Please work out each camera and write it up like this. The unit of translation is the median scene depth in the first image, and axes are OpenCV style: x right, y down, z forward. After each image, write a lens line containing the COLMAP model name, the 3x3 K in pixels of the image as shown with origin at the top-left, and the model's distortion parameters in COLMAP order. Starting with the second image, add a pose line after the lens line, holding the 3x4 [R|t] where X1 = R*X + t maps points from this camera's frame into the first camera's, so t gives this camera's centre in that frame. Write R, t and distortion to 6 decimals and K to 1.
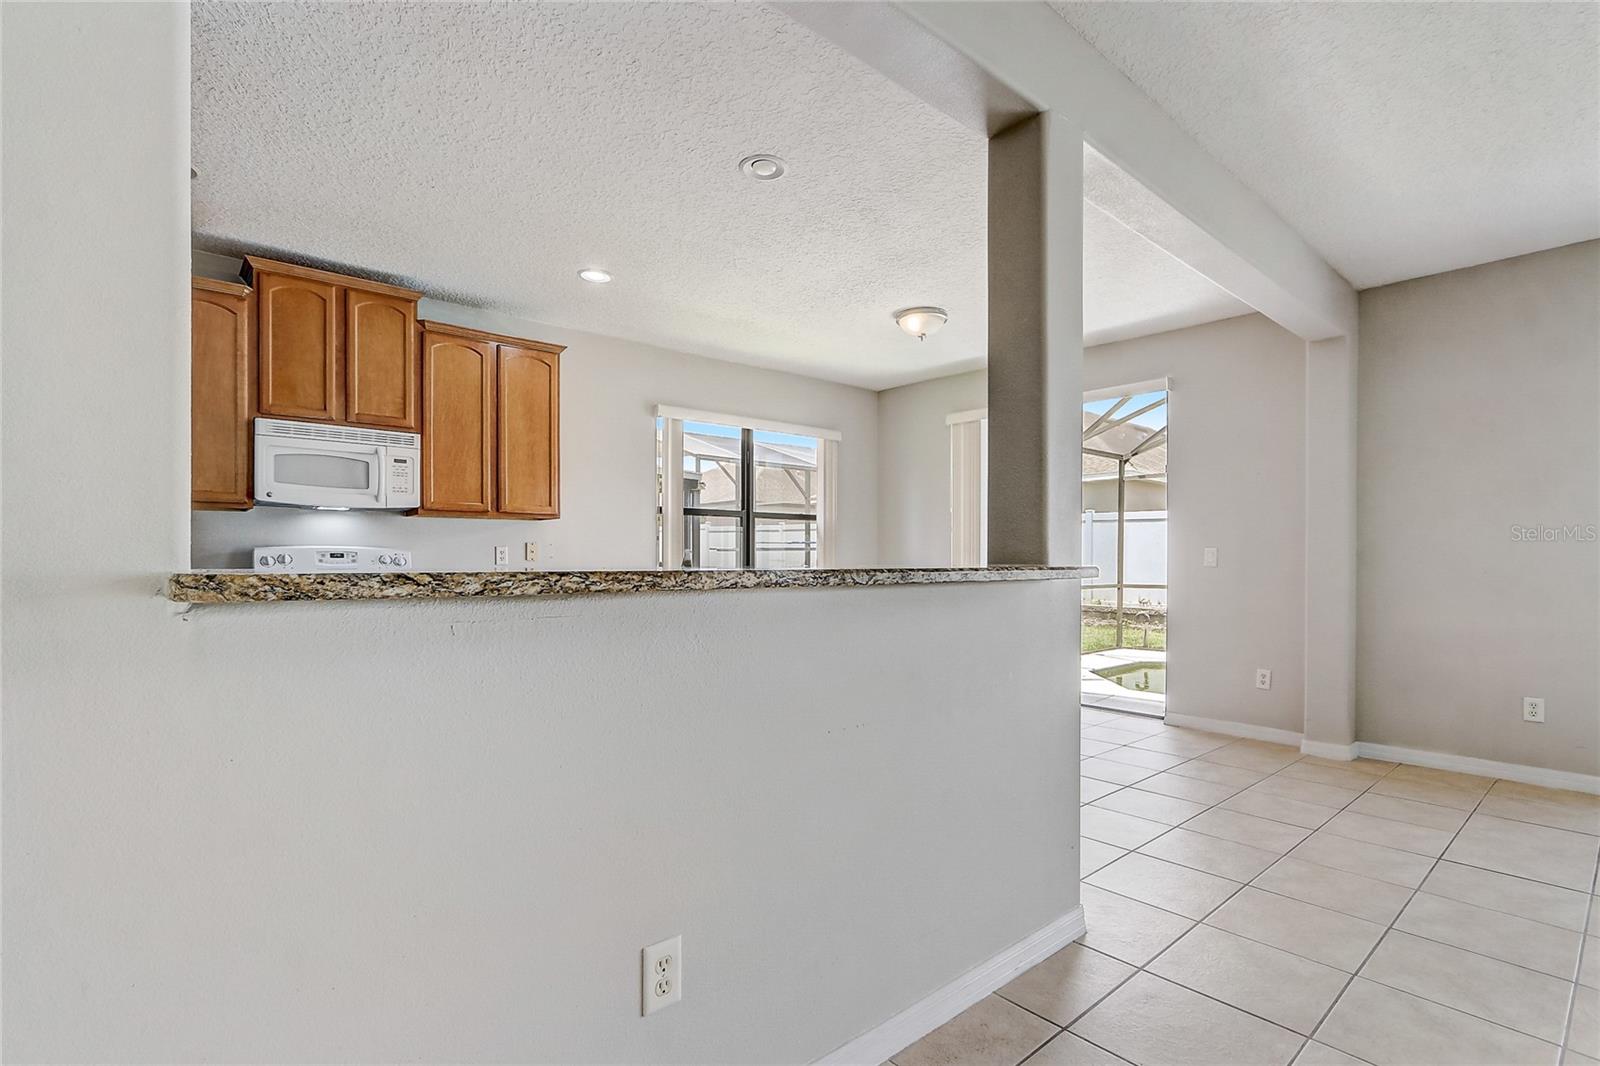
lens RADIAL K [[747.4, 0, 801.9], [0, 747.4, 559.5], [0, 0, 1]] dist [-0.018017, 0.000592]
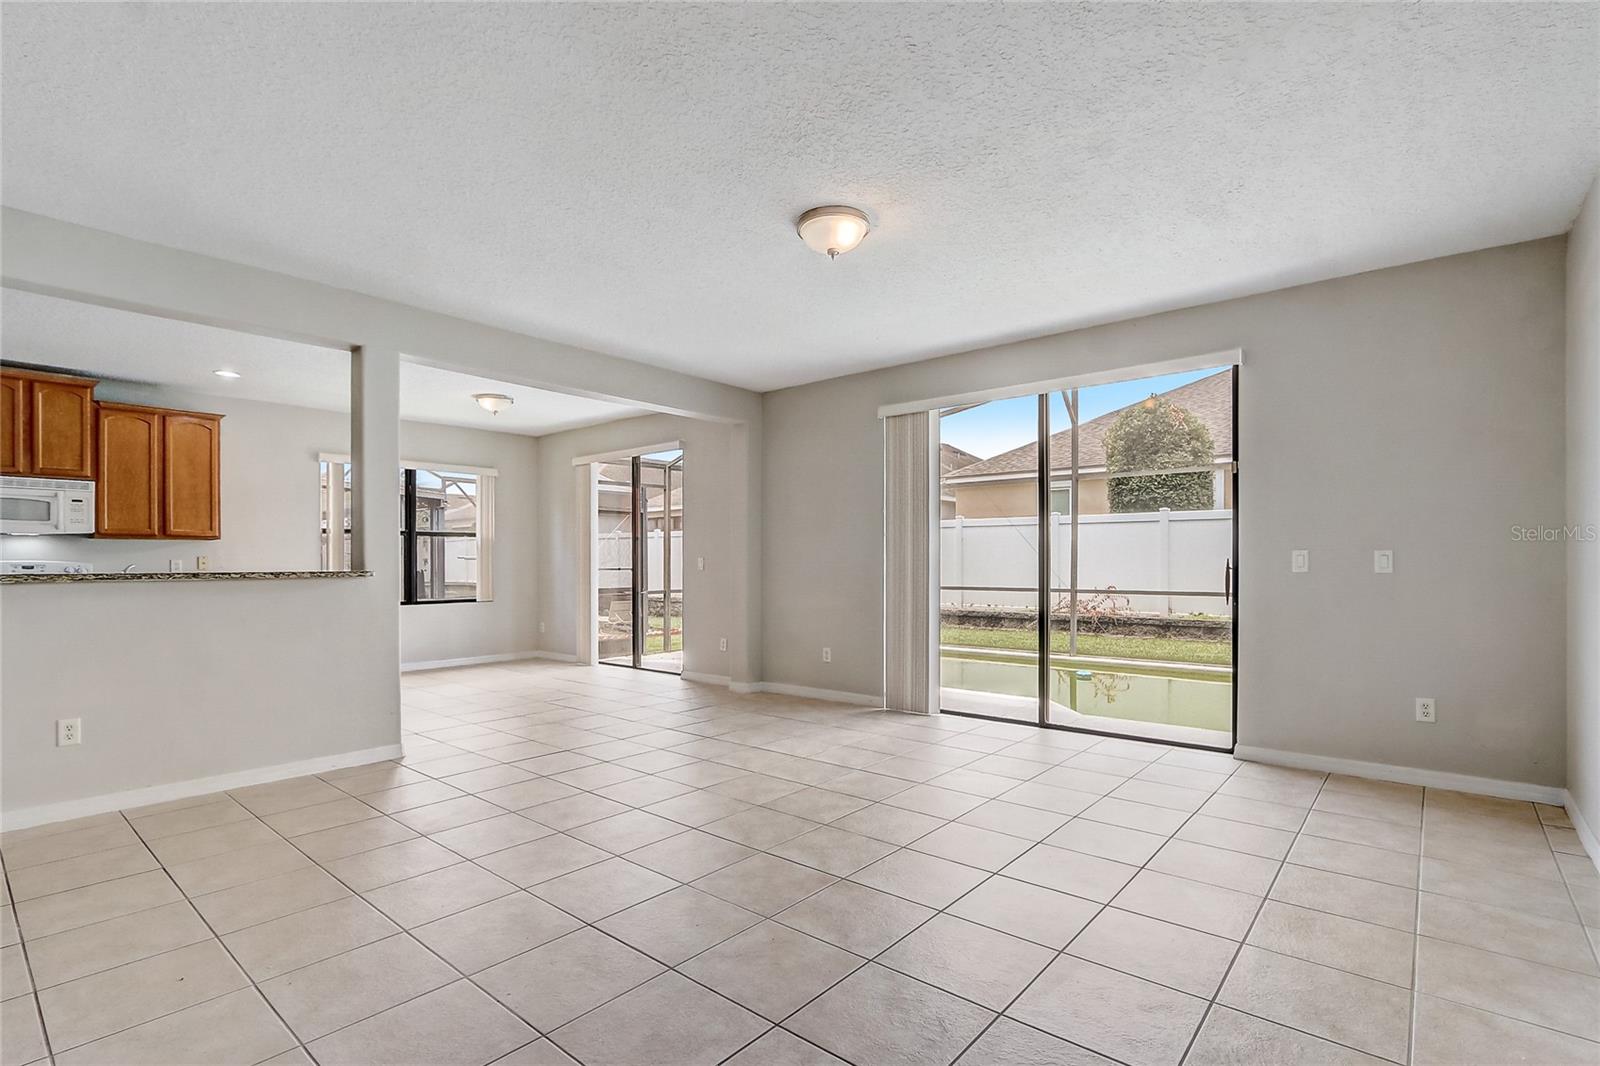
lens RADIAL K [[747.4, 0, 797.6], [0, 747.4, 562.6], [0, 0, 1]] dist [-0.018017, 0.000592]
pose [[0.988432, -0.005547, 0.151563, 0.594428], [0.006060, 0.999977, -0.002925, -0.001173], [-0.151544, 0.003810, 0.988443, -0.585363]]
